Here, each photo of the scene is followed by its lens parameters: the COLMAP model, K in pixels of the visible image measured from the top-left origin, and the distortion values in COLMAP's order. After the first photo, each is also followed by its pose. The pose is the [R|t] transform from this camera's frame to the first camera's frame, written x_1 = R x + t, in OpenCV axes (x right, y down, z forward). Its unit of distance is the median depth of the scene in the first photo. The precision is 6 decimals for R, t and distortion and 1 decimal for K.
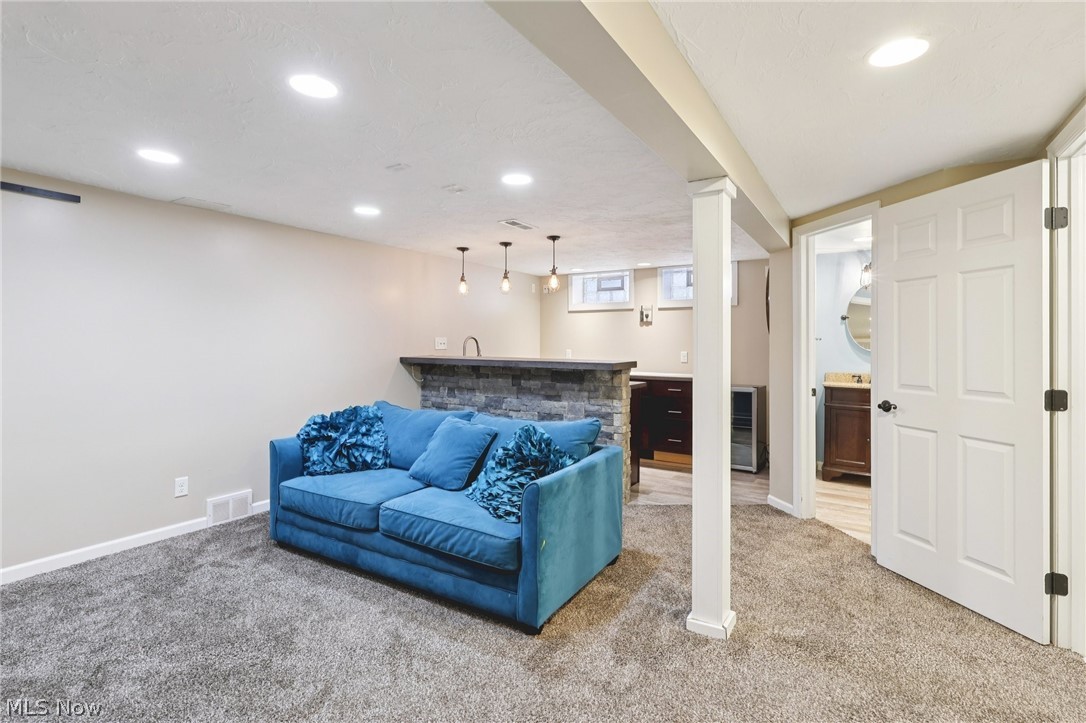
lens RADIAL K [[505.9, 0, 544.5], [0, 505.9, 341.6], [0, 0, 1]] dist [0.000589, 0.000382]
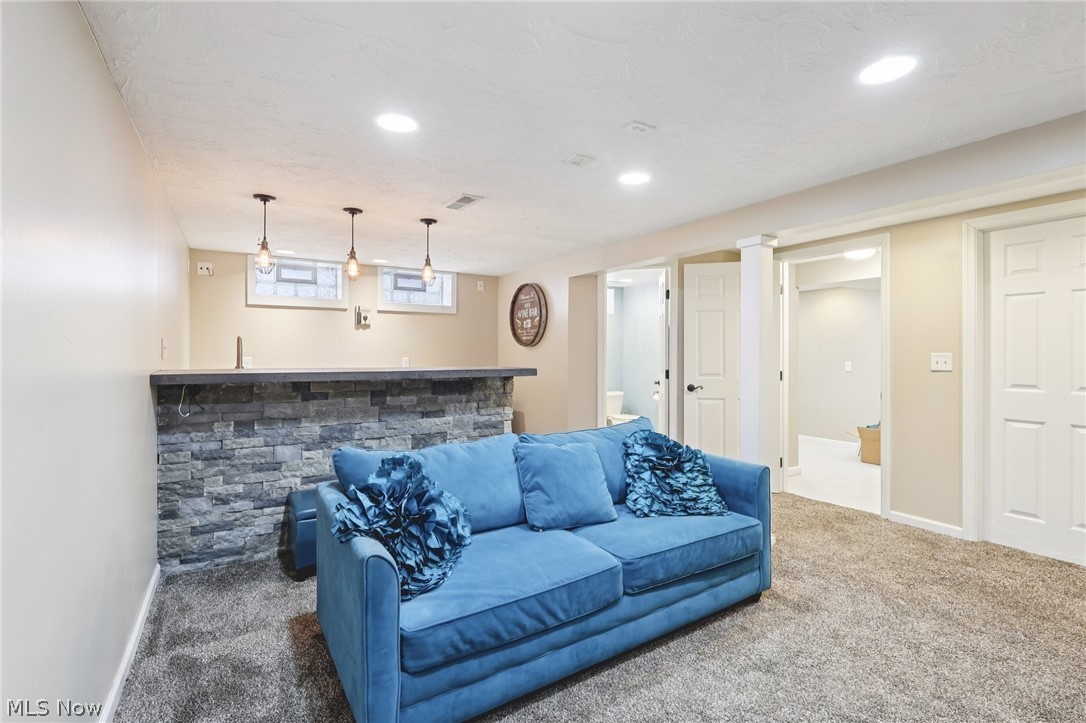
lens RADIAL K [[502.3, 0, 540.9], [0, 502.3, 350.0], [0, 0, 1]] dist [-0.001481, 0.000516]
pose [[0.444434, 0.000717, 0.895811, -0.613774], [-0.004059, 0.999991, 0.001214, 0.003877], [-0.895802, -0.004175, 0.444433, 0.450773]]
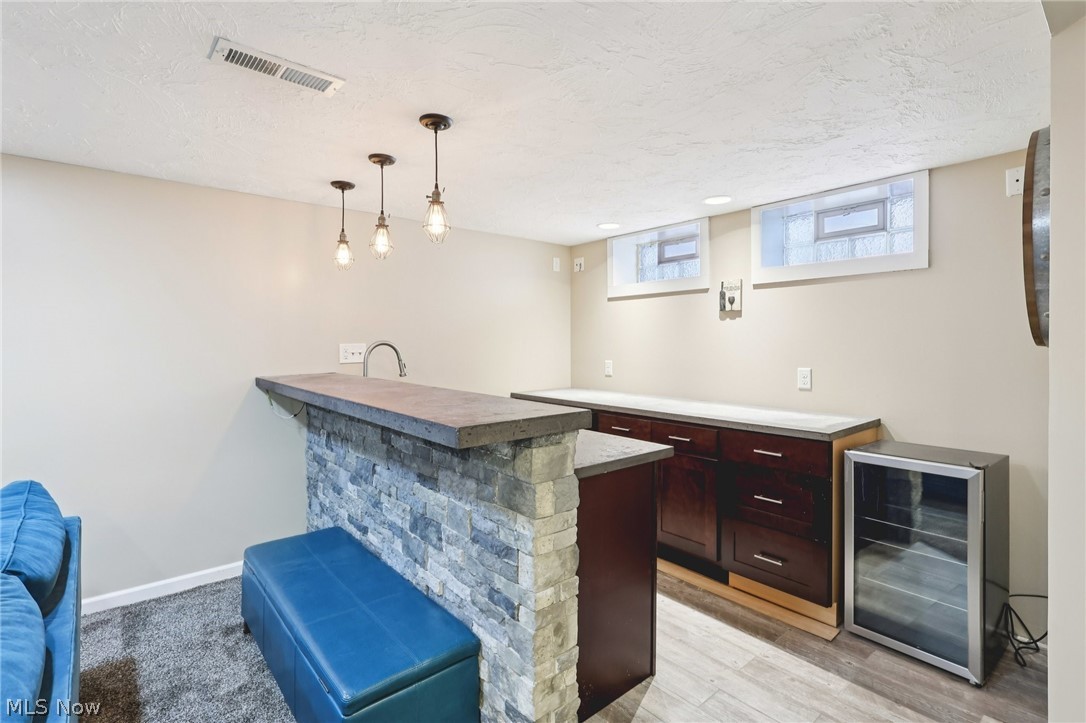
lens RADIAL K [[502.3, 0, 540.9], [0, 502.3, 350.0], [0, 0, 1]] dist [-0.001481, 0.000516]
pose [[0.952589, -0.001275, -0.304259, 0.233479], [0.006136, 0.999868, 0.015020, -0.009491], [0.304200, -0.016175, 0.952471, 0.580650]]
